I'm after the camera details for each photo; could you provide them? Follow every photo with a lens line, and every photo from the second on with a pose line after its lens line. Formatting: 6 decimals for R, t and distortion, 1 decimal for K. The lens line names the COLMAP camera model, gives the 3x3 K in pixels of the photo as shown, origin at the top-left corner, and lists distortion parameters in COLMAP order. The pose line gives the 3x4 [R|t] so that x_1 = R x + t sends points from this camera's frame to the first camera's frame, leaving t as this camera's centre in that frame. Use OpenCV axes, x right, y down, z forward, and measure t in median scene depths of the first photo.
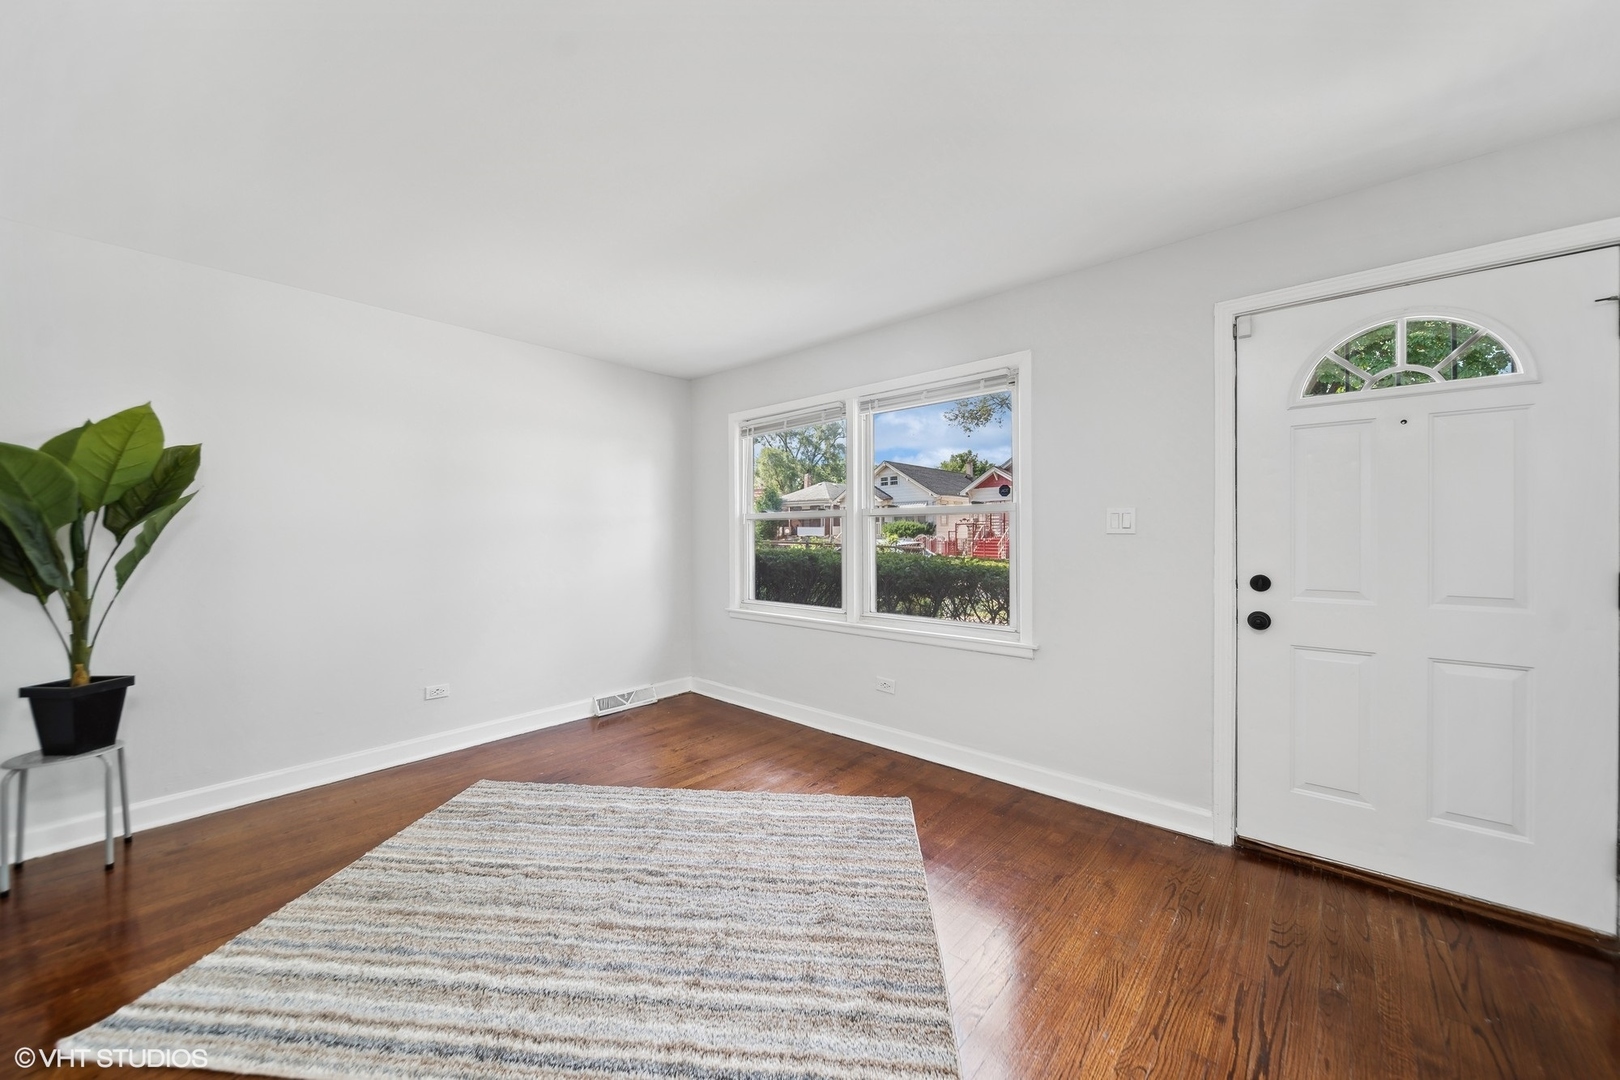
lens RADIAL K [[591.2, 0, 808.3], [0, 591.2, 527.4], [0, 0, 1]] dist [-0.001833, -0.000183]
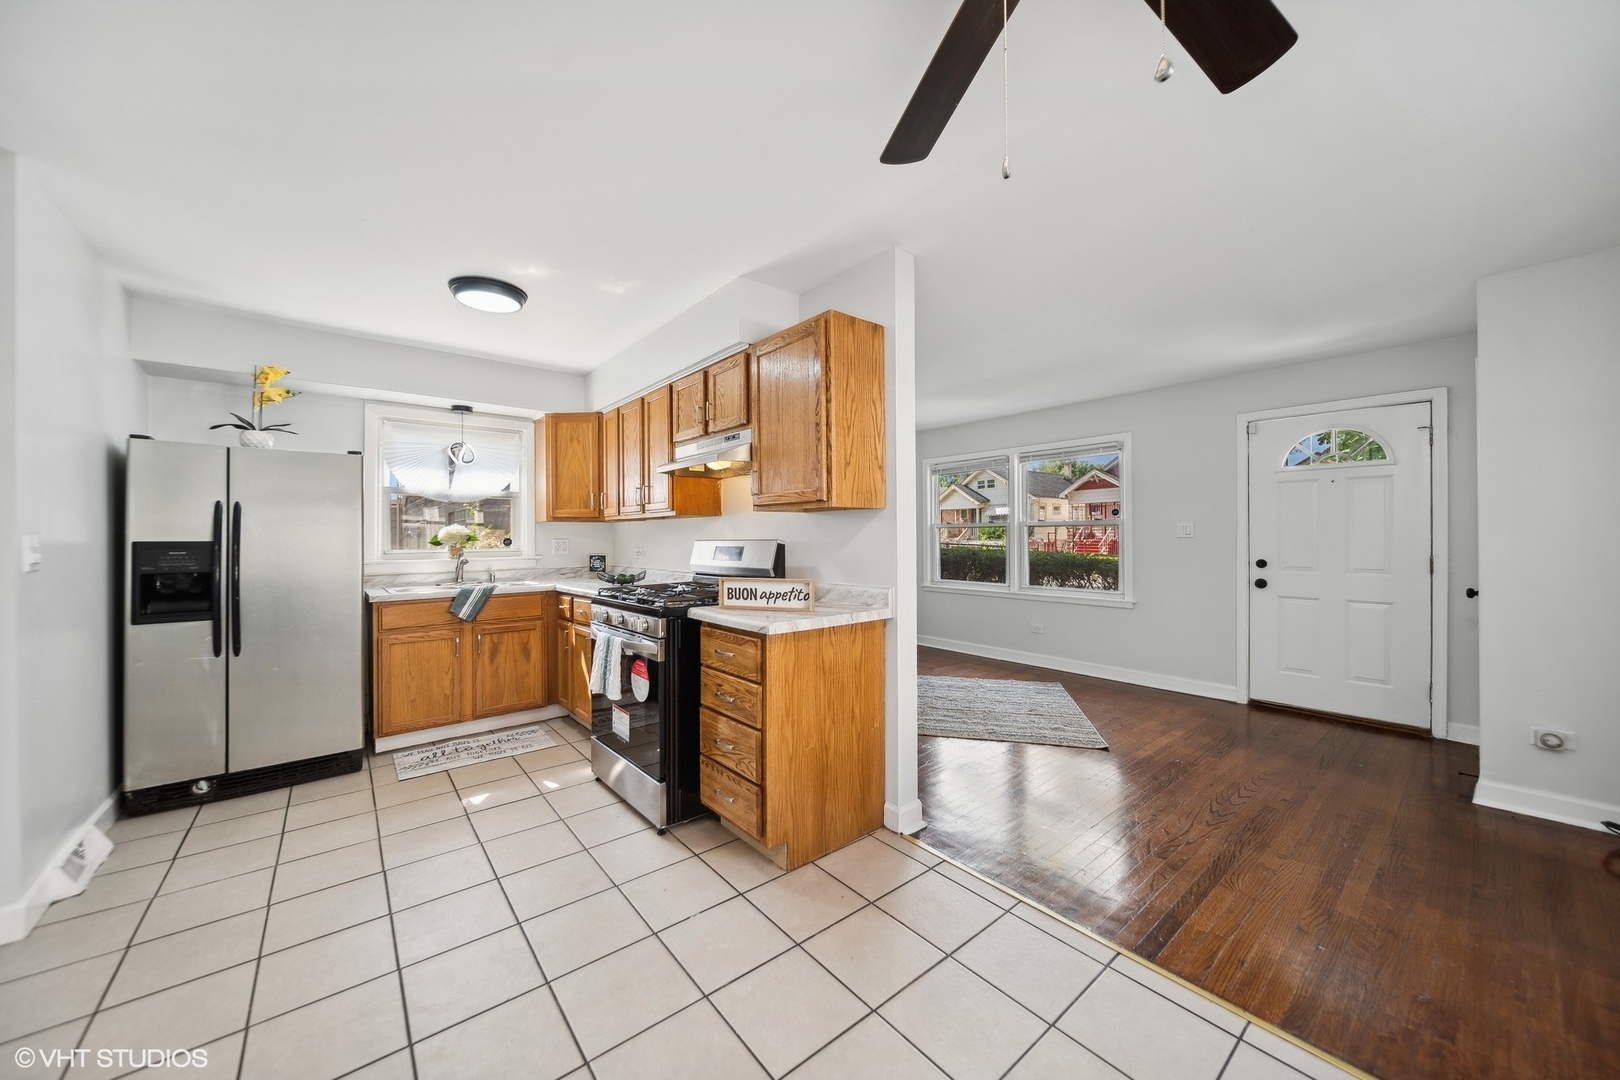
lens RADIAL K [[580.6, 0, 803.0], [0, 580.6, 534.7], [0, 0, 1]] dist [-0.000308, -0.000085]
pose [[0.987458, -0.002345, -0.157867, -0.253285], [0.003866, 0.999949, 0.009328, -0.014061], [0.157837, -0.009822, 0.987416, -0.687550]]
